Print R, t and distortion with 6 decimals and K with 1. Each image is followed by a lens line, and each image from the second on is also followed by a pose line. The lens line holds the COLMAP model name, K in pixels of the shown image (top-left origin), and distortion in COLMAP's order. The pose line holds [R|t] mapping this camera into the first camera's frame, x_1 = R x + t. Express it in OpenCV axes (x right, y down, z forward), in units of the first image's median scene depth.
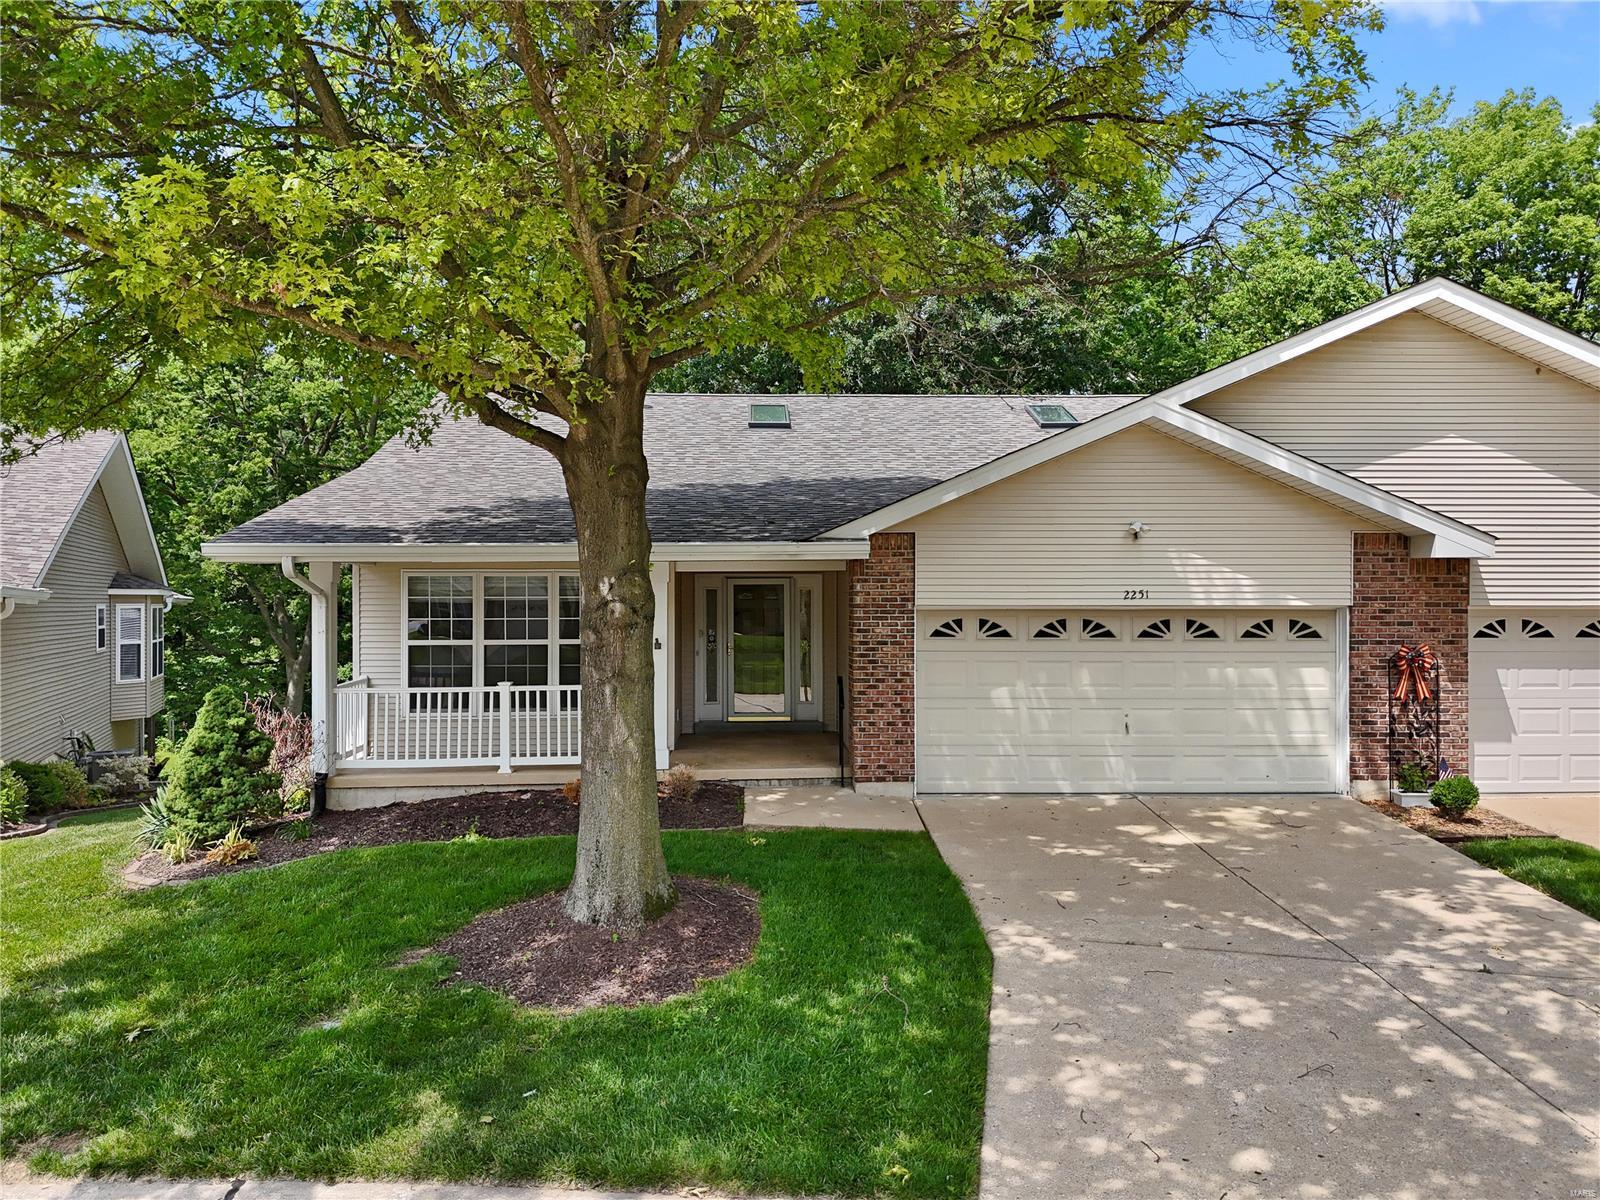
lens RADIAL K [[1164.7, 0, 802.9], [0, 1164.7, 602.9], [0, 0, 1]] dist [0.072767, -0.059006]
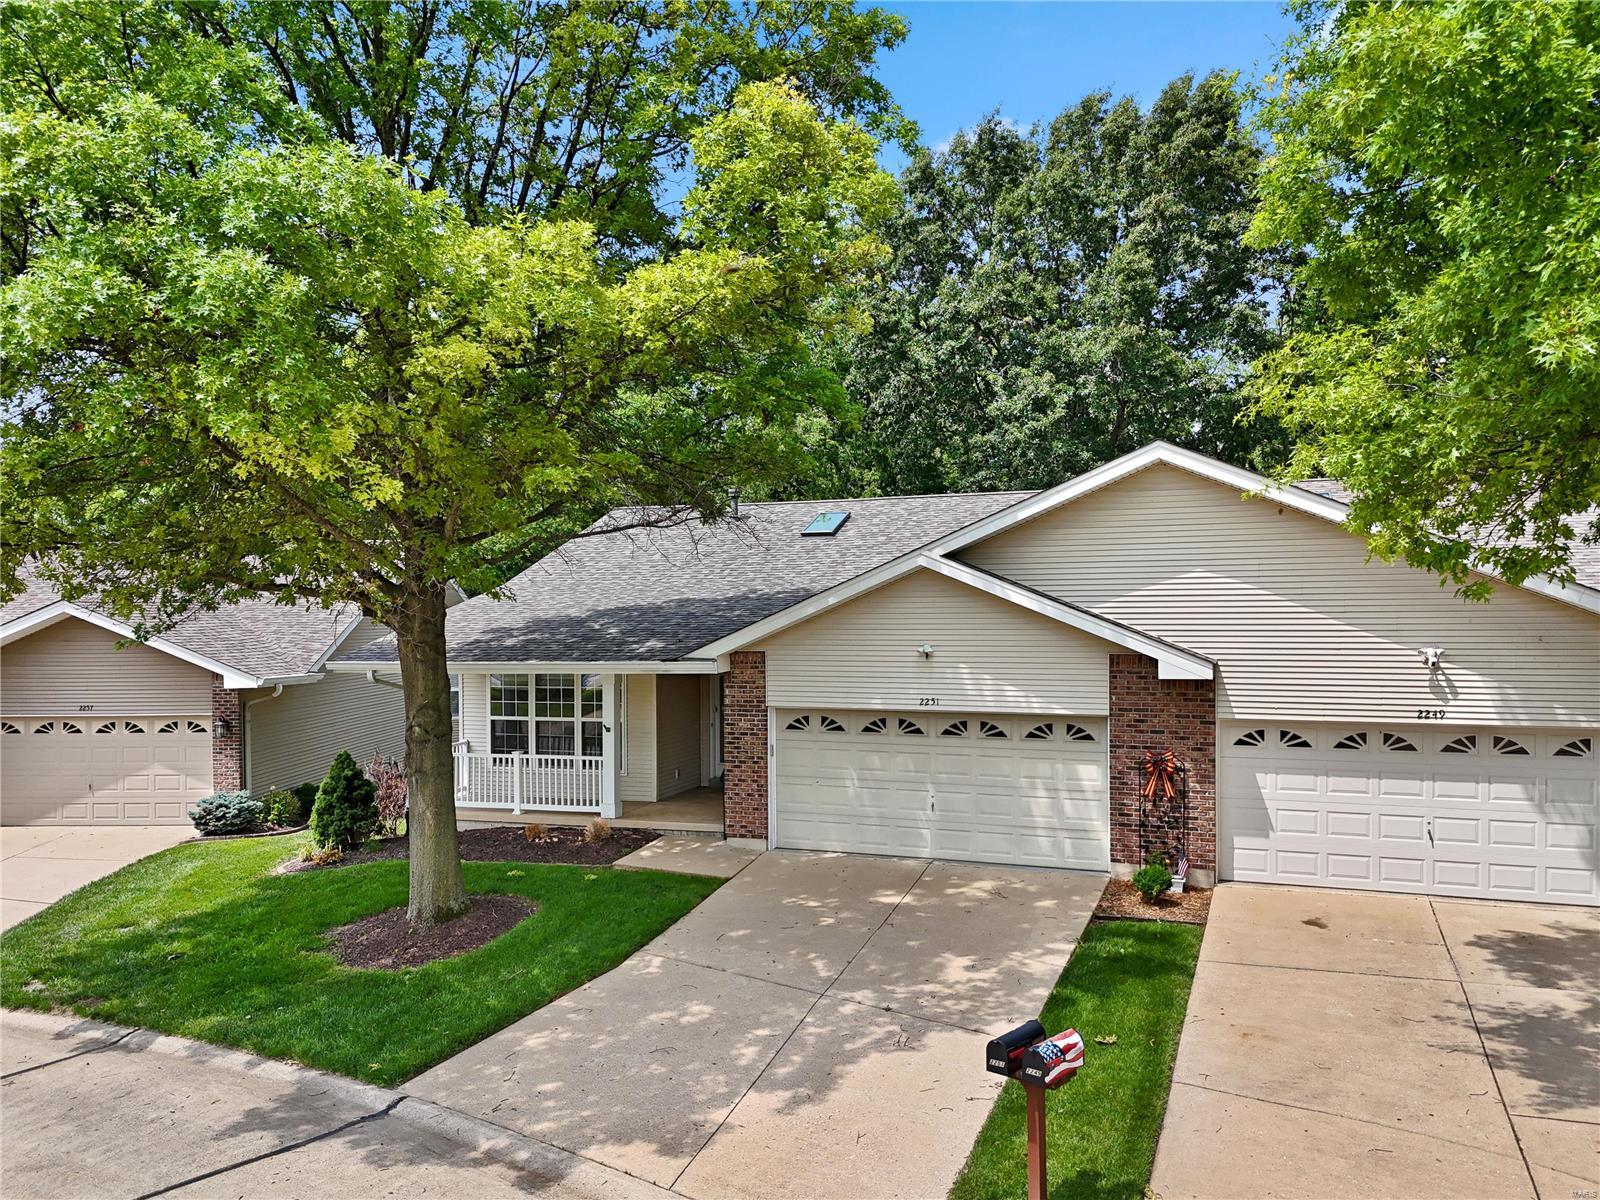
lens RADIAL K [[1164.7, 0, 802.9], [0, 1164.7, 602.9], [0, 0, 1]] dist [0.072767, -0.059006]
pose [[0.926899, -0.007733, -0.375232, 0.626520], [0.004384, 0.999943, -0.009776, -0.101381], [0.375286, 0.007416, 0.926879, -0.214719]]
